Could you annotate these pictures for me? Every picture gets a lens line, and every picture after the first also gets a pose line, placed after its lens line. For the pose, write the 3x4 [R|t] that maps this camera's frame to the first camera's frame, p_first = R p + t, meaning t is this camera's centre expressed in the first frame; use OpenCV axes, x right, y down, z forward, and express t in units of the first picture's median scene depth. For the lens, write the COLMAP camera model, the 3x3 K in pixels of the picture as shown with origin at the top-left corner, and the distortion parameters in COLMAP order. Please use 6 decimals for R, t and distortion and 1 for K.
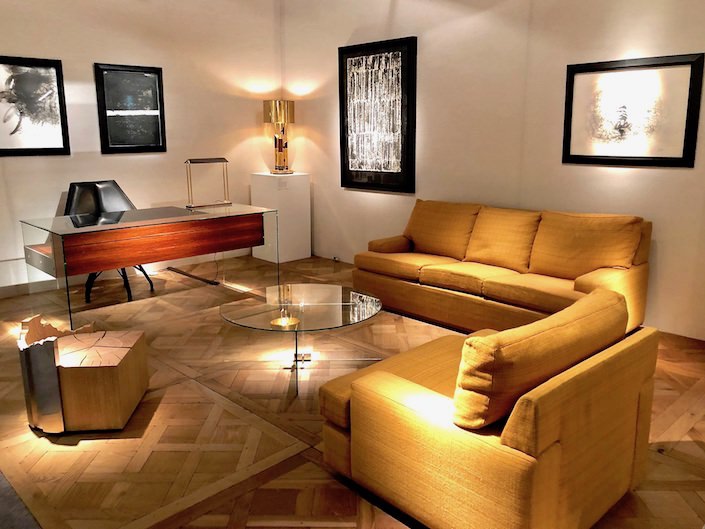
lens RADIAL K [[586.7, 0, 348.6], [0, 586.7, 263.6], [0, 0, 1]] dist [0.003801, -0.016266]
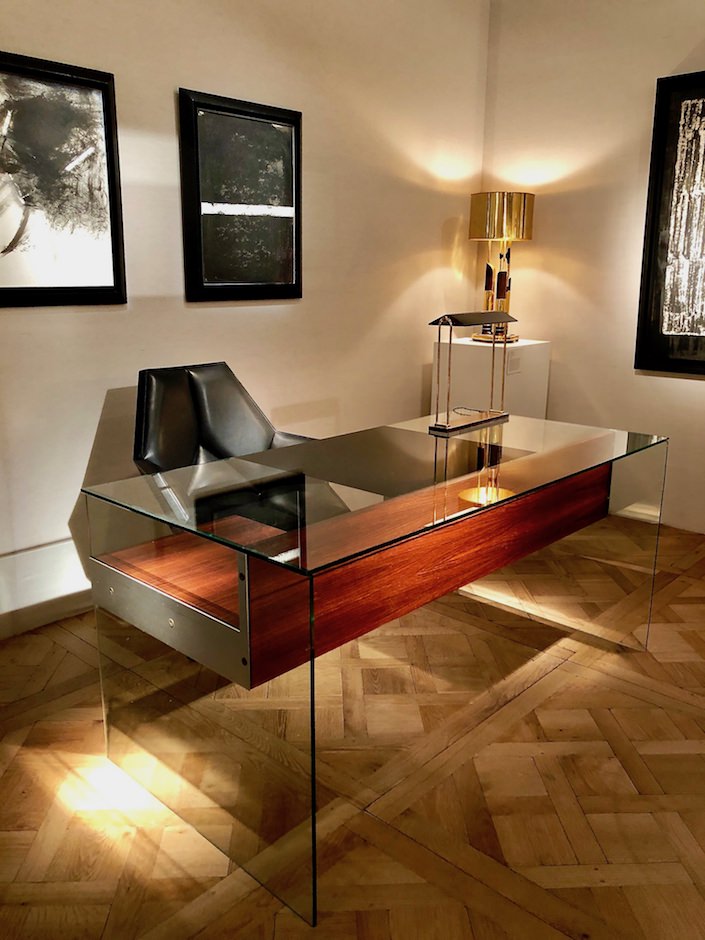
lens RADIAL K [[782.2, 0, 356.8], [0, 782.2, 469.4], [0, 0, 1]] dist [0.003801, -0.016266]
pose [[0.999043, -0.009093, 0.042788, -0.324722], [0.008060, 0.999674, 0.024246, -0.074959], [-0.042995, -0.023878, 0.998790, 0.408099]]
